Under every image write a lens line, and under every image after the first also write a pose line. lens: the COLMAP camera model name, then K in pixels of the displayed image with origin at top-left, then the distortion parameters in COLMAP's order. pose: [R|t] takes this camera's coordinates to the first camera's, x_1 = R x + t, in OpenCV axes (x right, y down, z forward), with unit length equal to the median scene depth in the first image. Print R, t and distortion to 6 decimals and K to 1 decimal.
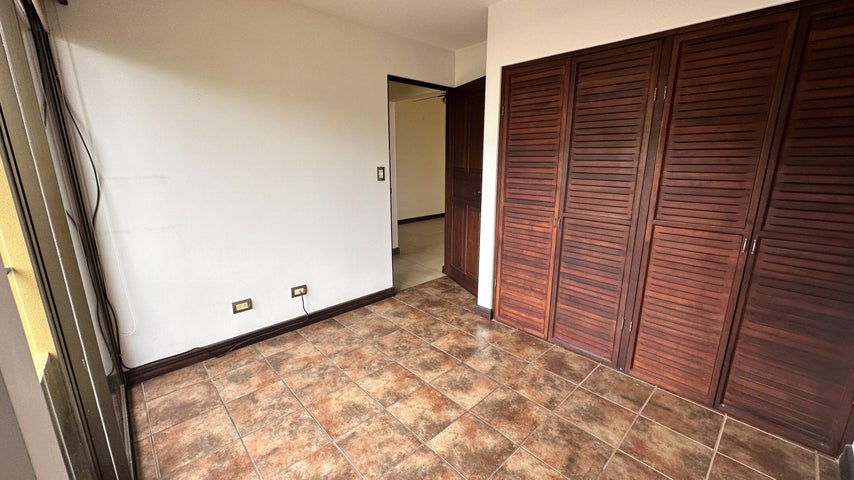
lens RADIAL K [[342.7, 0, 429.4], [0, 342.7, 237.9], [0, 0, 1]] dist [-0.000072, -0.000220]
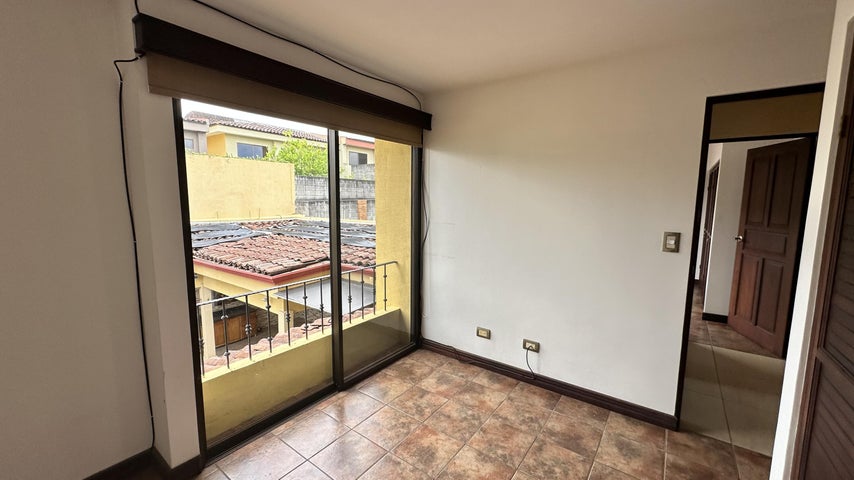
lens RADIAL K [[342.7, 0, 428.0], [0, 342.7, 236.8], [0, 0, 1]] dist [-0.000072, -0.000220]
pose [[0.181689, 0.109585, -0.977231, 0.603001], [-0.236490, 0.969474, 0.064747, -0.173819], [0.954496, 0.219342, 0.202058, 0.539212]]
